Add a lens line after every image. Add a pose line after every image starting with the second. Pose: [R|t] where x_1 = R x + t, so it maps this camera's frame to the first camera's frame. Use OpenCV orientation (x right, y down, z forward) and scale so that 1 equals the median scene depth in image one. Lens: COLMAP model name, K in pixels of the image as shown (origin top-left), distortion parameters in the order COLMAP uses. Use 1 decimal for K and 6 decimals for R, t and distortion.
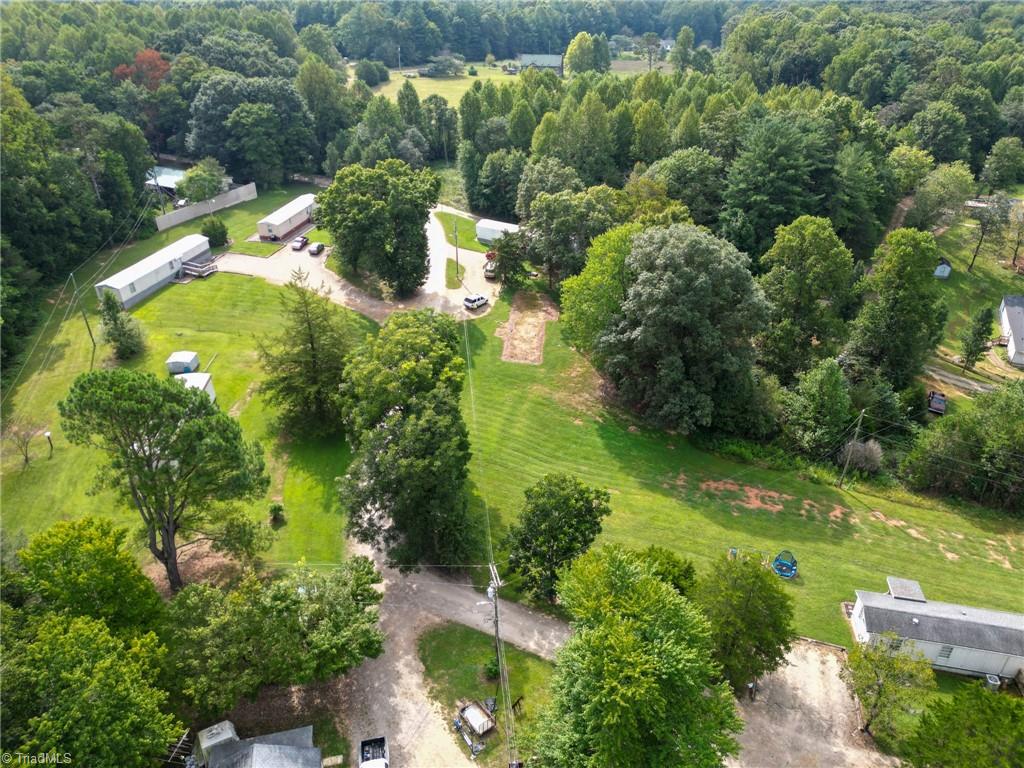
lens RADIAL K [[713.9, 0, 508.0], [0, 713.9, 384.8], [0, 0, 1]] dist [0.075478, -0.069666]
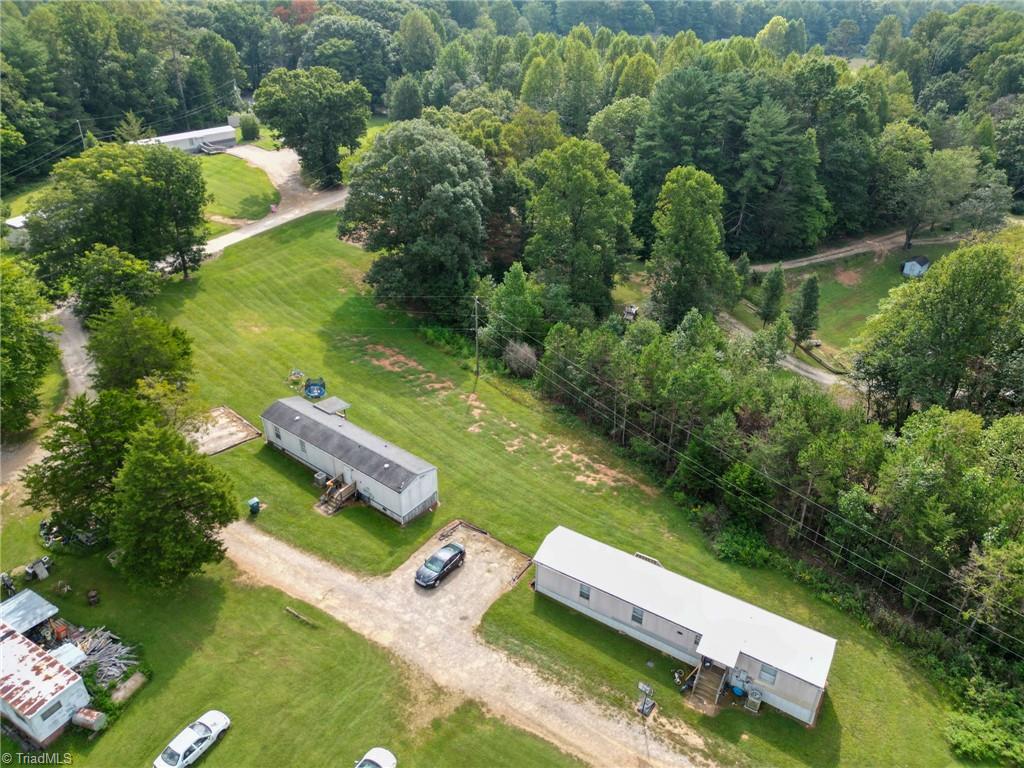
lens RADIAL K [[706.4, 0, 497.1], [0, 706.4, 383.8], [0, 0, 1]] dist [0.047286, 0.000756]
pose [[0.895363, 0.235733, -0.377828, 0.488725], [-0.237794, 0.970410, 0.041939, 0.057887], [0.376535, 0.052295, 0.924925, 0.023880]]
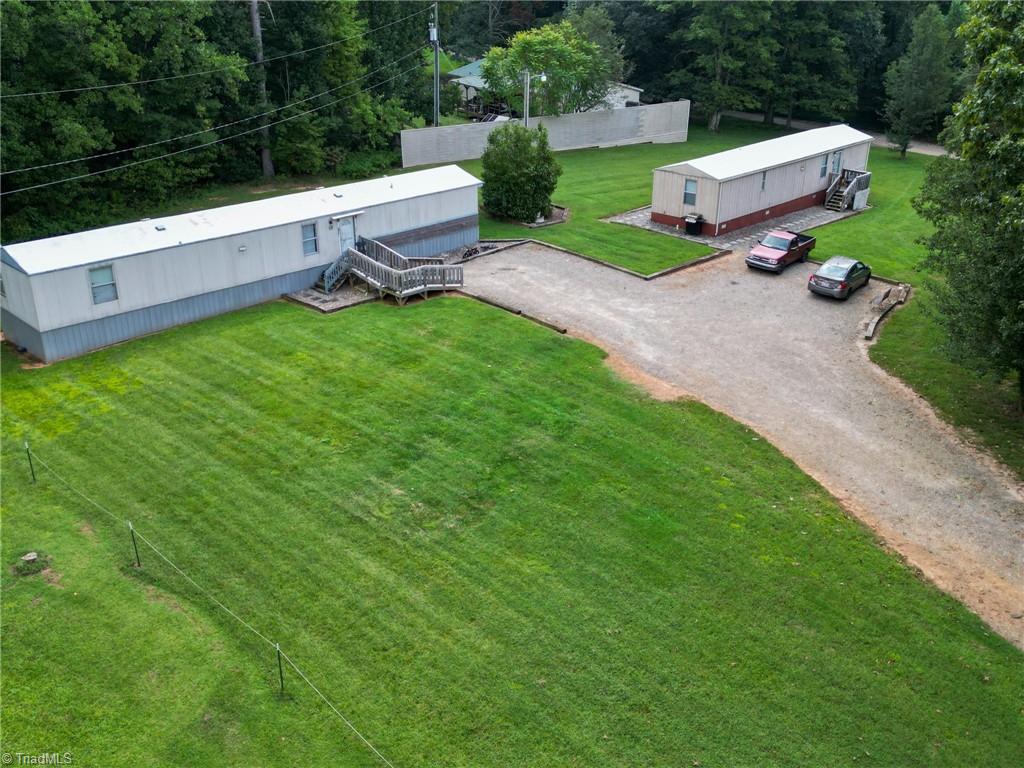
lens RADIAL K [[965.3, 0, 507.5], [0, 965.3, 385.1], [0, 0, 1]] dist [0.105201, -0.007399]
pose [[0.856176, 0.220600, -0.467224, -0.170179], [-0.278546, 0.958683, -0.057787, -0.086983], [0.435172, 0.179620, 0.882249, 0.561394]]
